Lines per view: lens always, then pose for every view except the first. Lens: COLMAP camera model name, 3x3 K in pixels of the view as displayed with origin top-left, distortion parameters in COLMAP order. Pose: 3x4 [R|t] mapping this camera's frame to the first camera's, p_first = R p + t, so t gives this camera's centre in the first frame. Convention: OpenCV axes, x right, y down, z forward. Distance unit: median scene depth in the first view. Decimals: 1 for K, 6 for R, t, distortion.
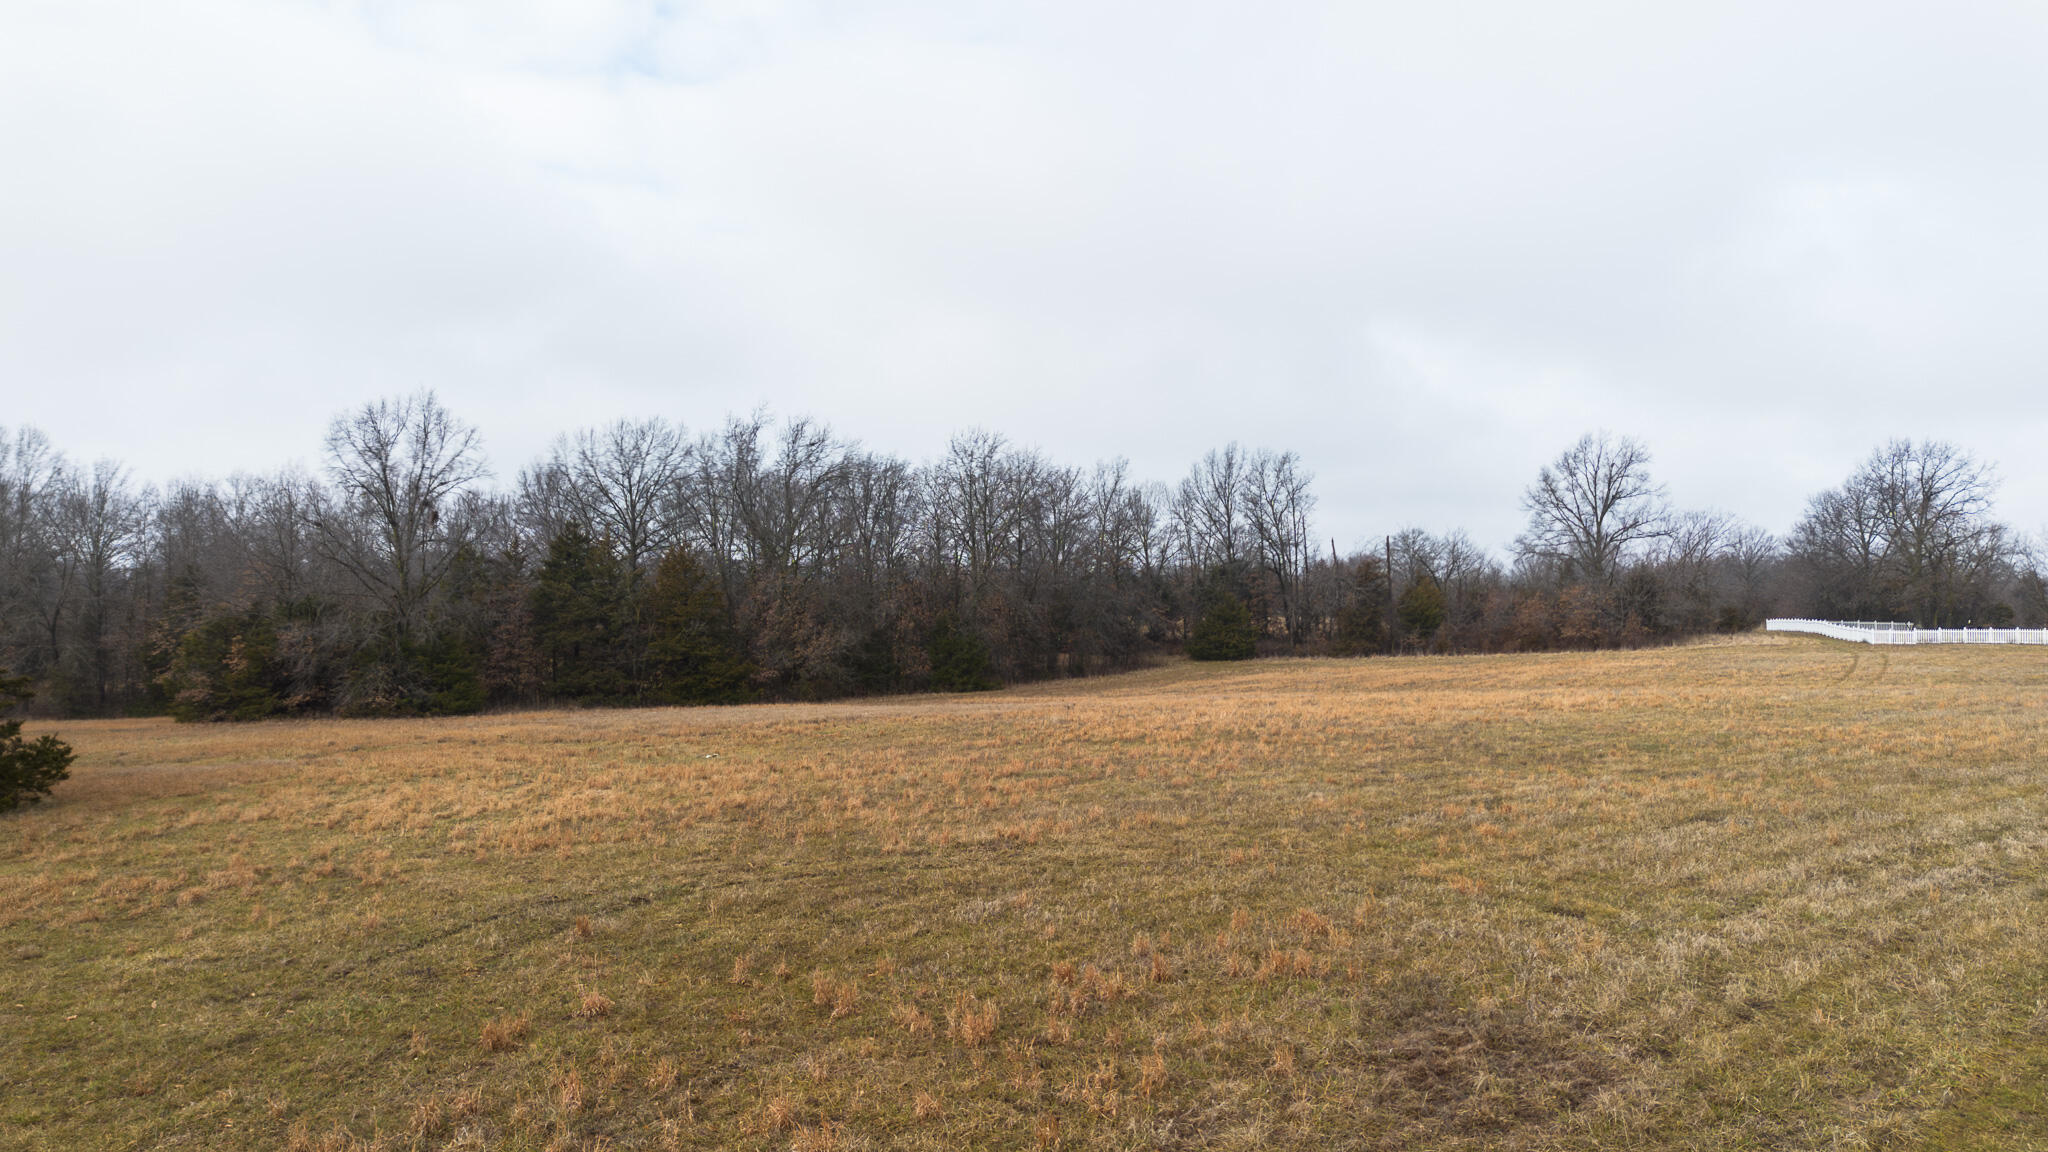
lens RADIAL K [[1435.5, 0, 1011.3], [0, 1435.5, 580.7], [0, 0, 1]] dist [0.074335, -0.069911]
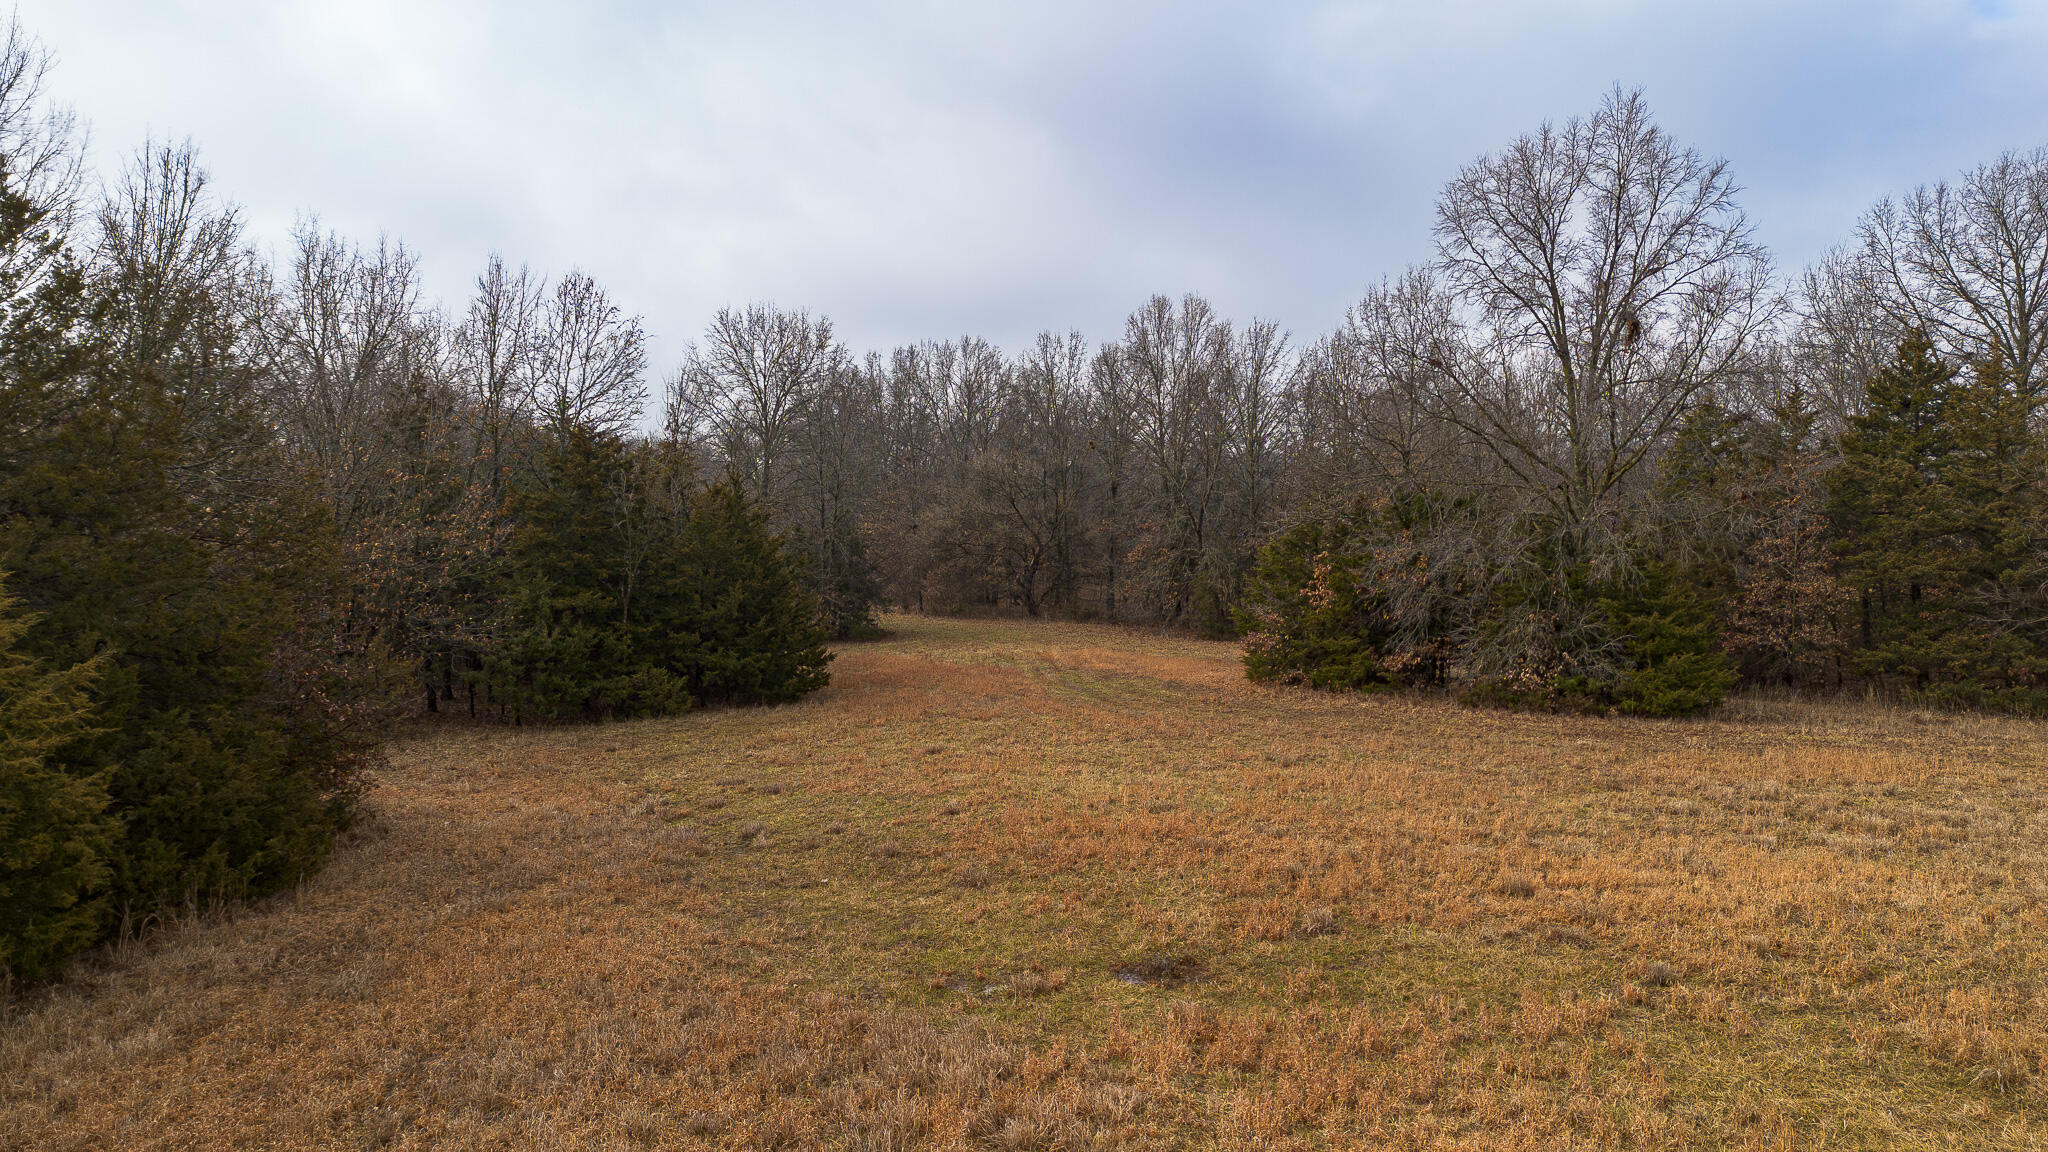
lens RADIAL K [[1435.5, 0, 1009.0], [0, 1435.5, 579.4], [0, 0, 1]] dist [0.074335, -0.069911]
pose [[0.685524, 0.037902, -0.727063, -0.139321], [0.017123, 0.997528, 0.068146, 0.003624], [0.727849, -0.059165, 0.683180, 0.393272]]
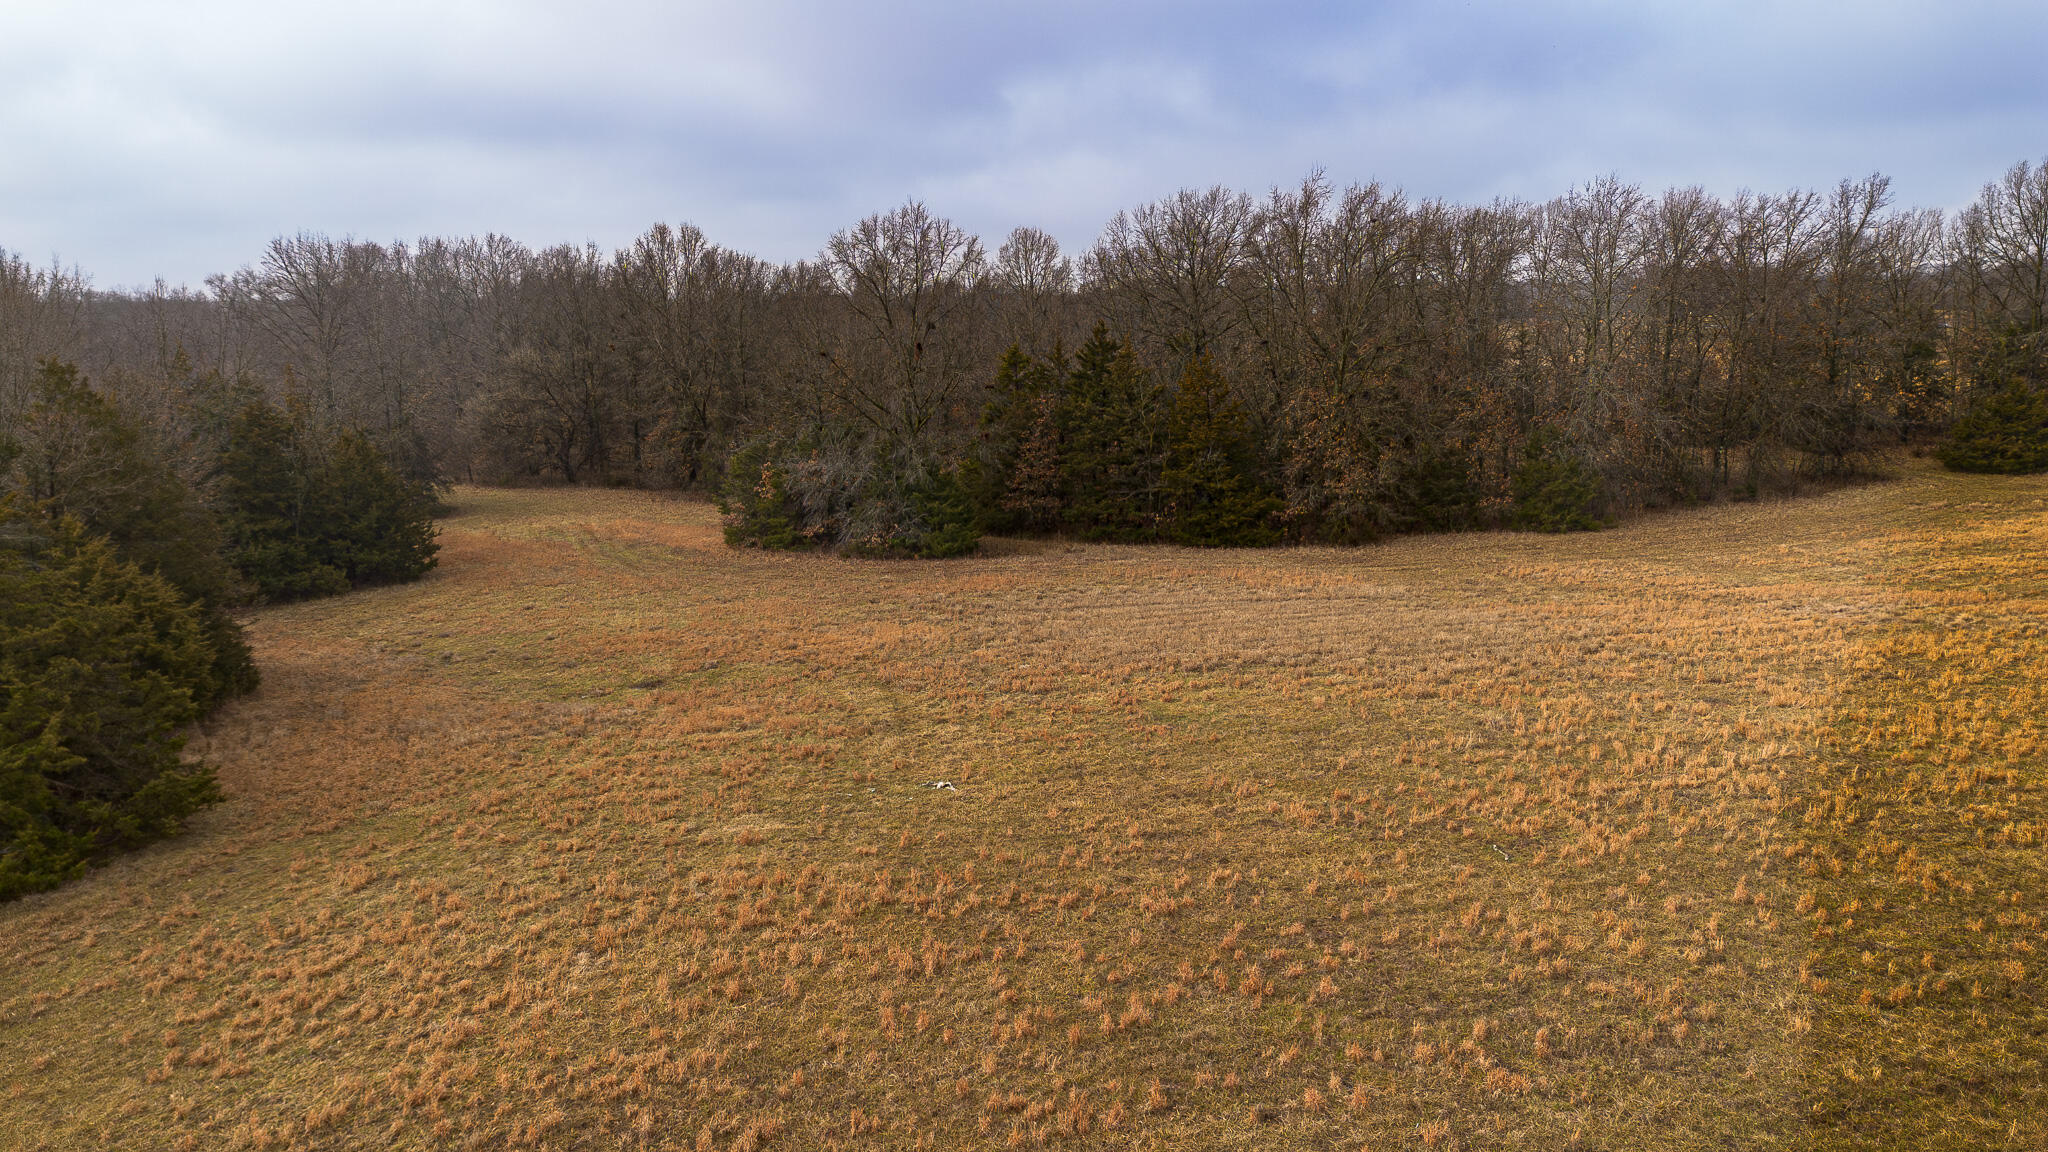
lens RADIAL K [[1435.5, 0, 1007.1], [0, 1435.5, 580.7], [0, 0, 1]] dist [0.074335, -0.069911]
pose [[0.877791, 0.074831, -0.473162, 0.085271], [0.024027, 0.979603, 0.199499, -0.066451], [0.478440, -0.186487, 0.858089, 0.167046]]
